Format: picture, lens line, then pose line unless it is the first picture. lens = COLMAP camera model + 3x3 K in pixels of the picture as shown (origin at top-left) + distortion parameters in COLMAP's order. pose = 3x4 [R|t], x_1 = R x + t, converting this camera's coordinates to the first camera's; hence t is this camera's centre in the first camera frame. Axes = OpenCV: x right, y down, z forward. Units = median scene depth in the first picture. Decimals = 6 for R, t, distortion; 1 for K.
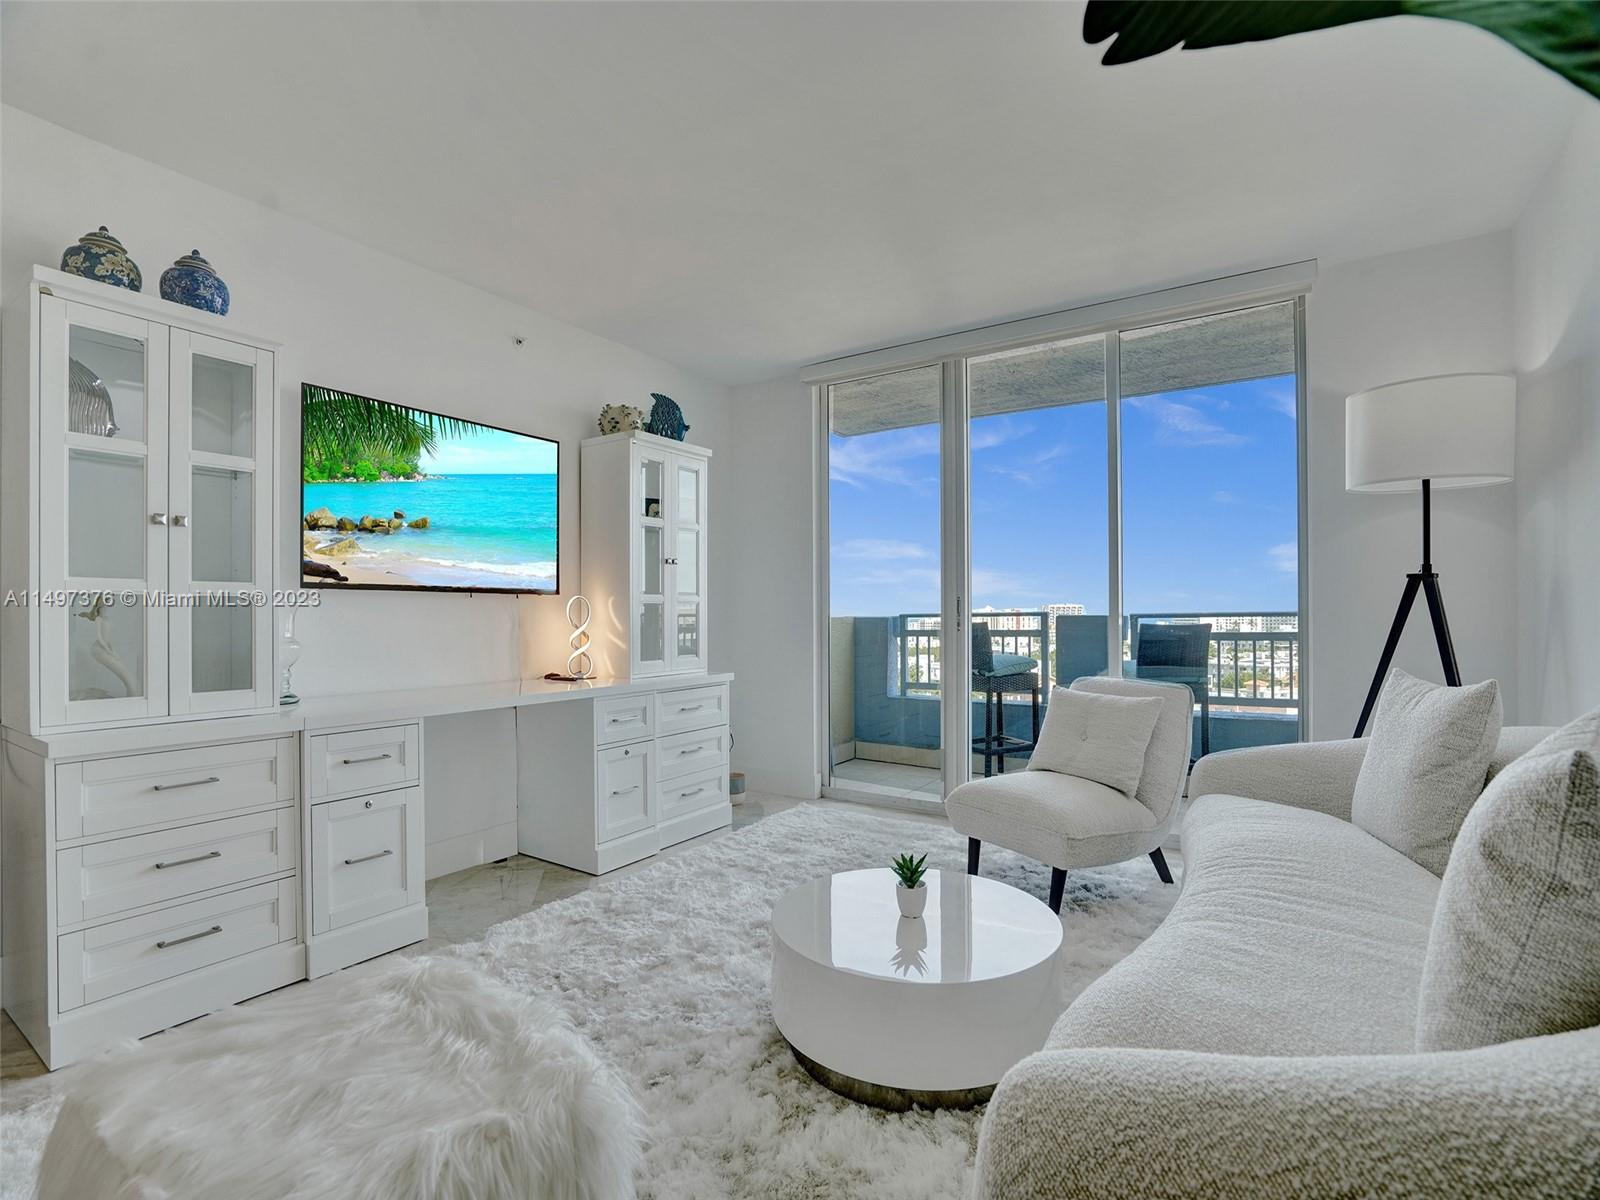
lens RADIAL K [[748.9, 0, 803.1], [0, 748.9, 604.3], [0, 0, 1]] dist [-0.017956, 0.002646]
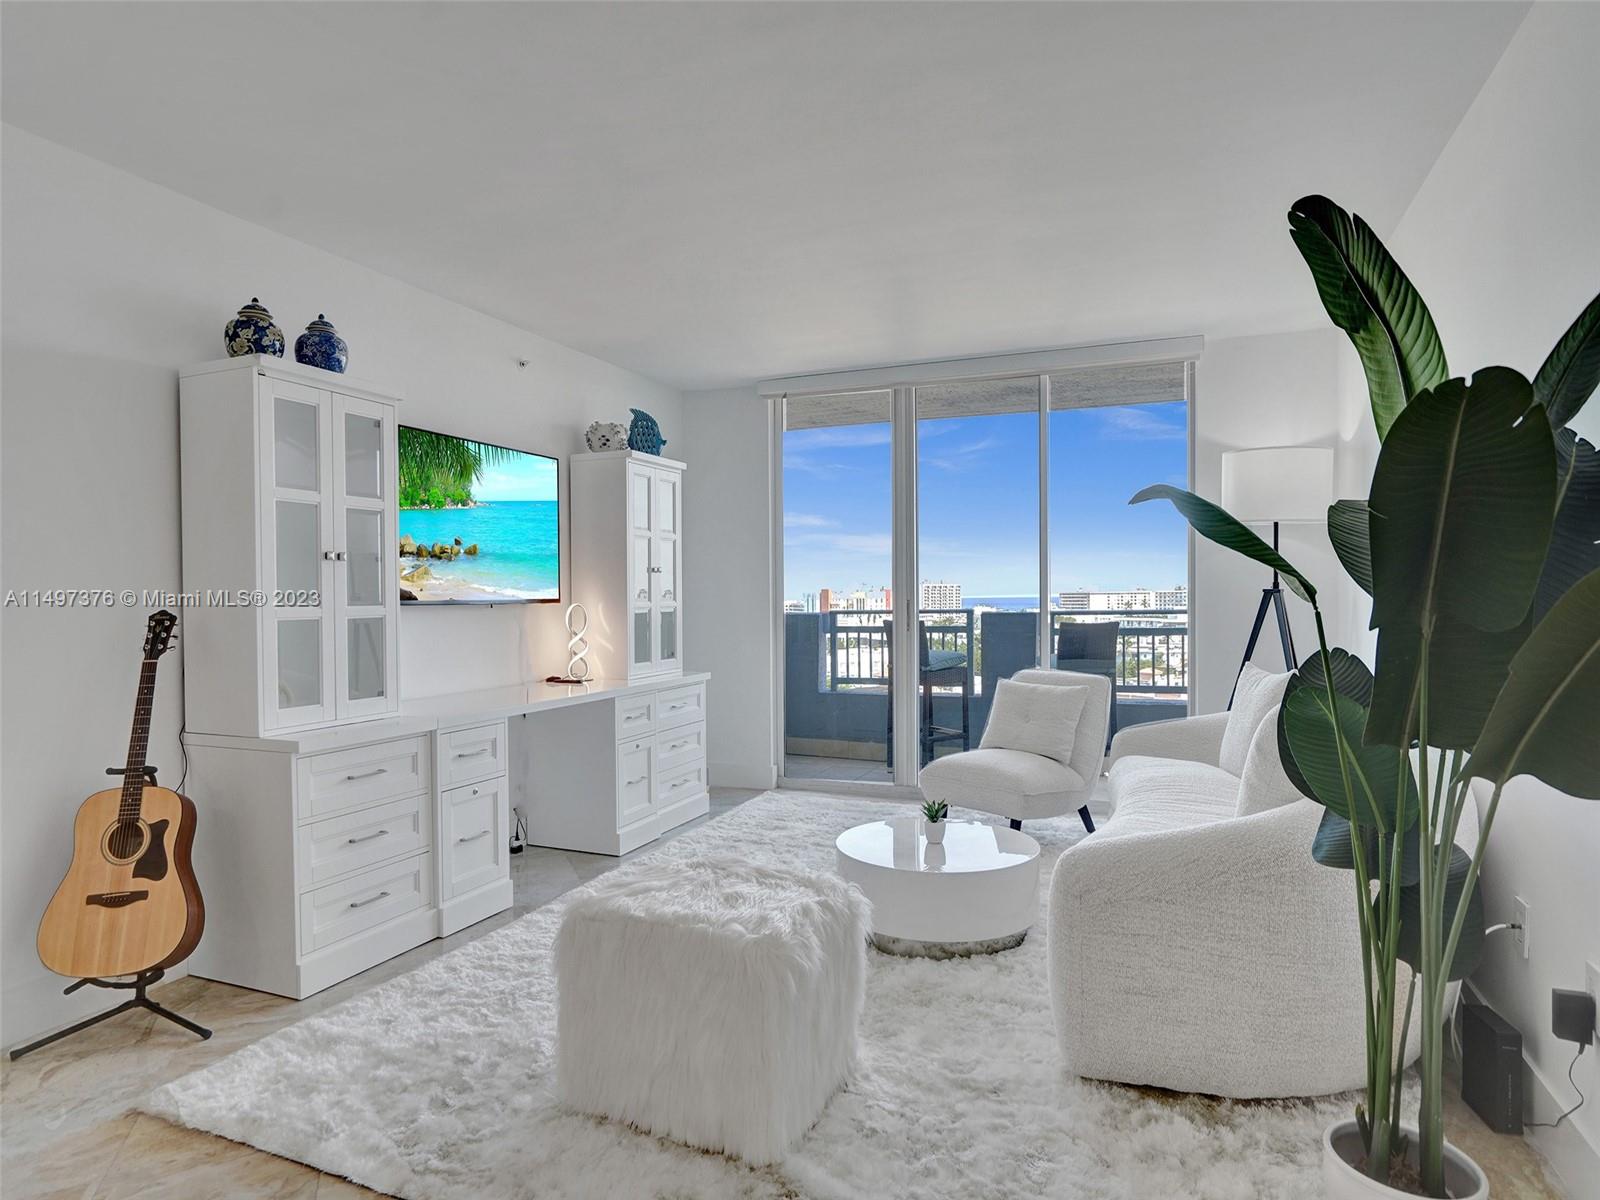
lens RADIAL K [[923.6, 0, 796.8], [0, 923.6, 596.5], [0, 0, 1]] dist [0.017022, -0.000124]
pose [[0.983019, -0.005760, 0.183411, -0.255450], [0.002696, 0.999853, 0.016950, -0.047592], [-0.183482, -0.016167, 0.982890, -0.394035]]
